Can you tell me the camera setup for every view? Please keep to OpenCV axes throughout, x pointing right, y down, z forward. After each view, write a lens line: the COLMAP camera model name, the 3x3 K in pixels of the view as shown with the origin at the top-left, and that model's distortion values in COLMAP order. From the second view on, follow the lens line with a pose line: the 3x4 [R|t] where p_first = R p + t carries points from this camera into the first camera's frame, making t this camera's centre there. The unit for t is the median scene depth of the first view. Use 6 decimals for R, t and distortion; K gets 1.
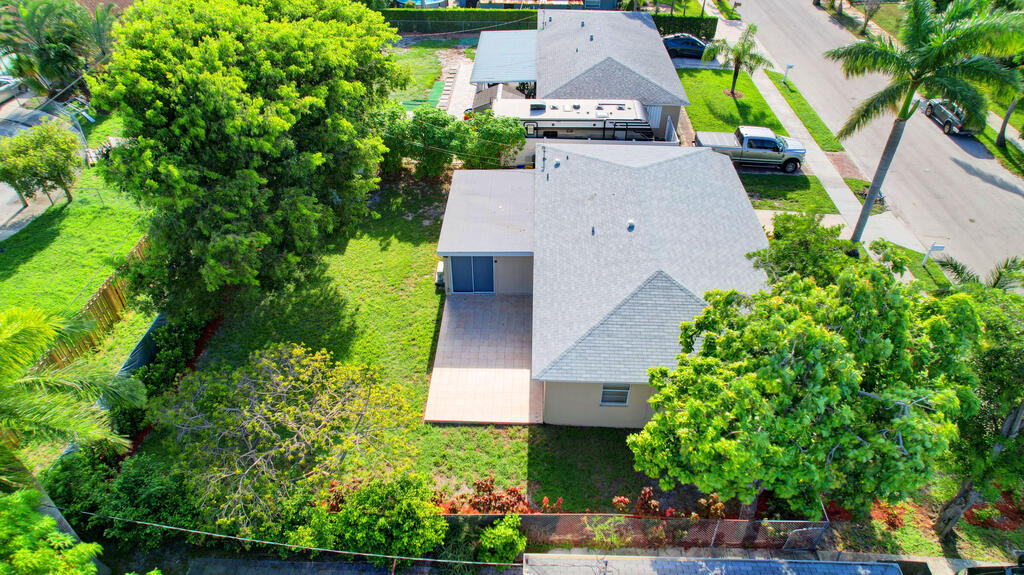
lens RADIAL K [[659.6, 0, 512.0], [0, 659.6, 287.5], [0, 0, 1]] dist [-0.066069, 0.059309]
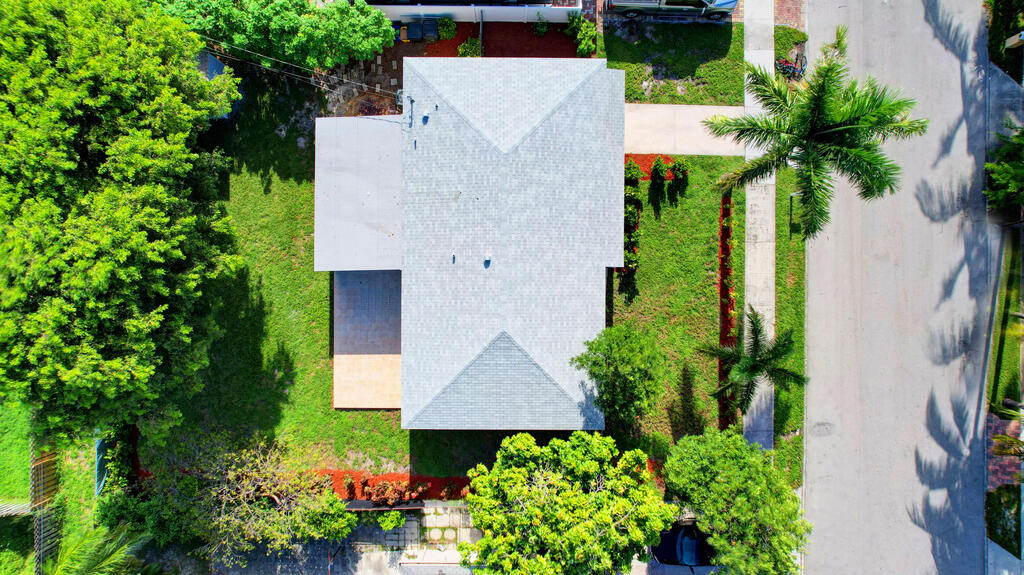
lens RADIAL K [[659.6, 0, 512.0], [0, 659.6, 287.5], [0, 0, 1]] dist [-0.066069, 0.059309]
pose [[0.999604, -0.027857, -0.003947, 0.239955], [0.020283, 0.616253, 0.787287, -0.977682], [-0.019499, -0.787055, 0.616574, 0.323650]]
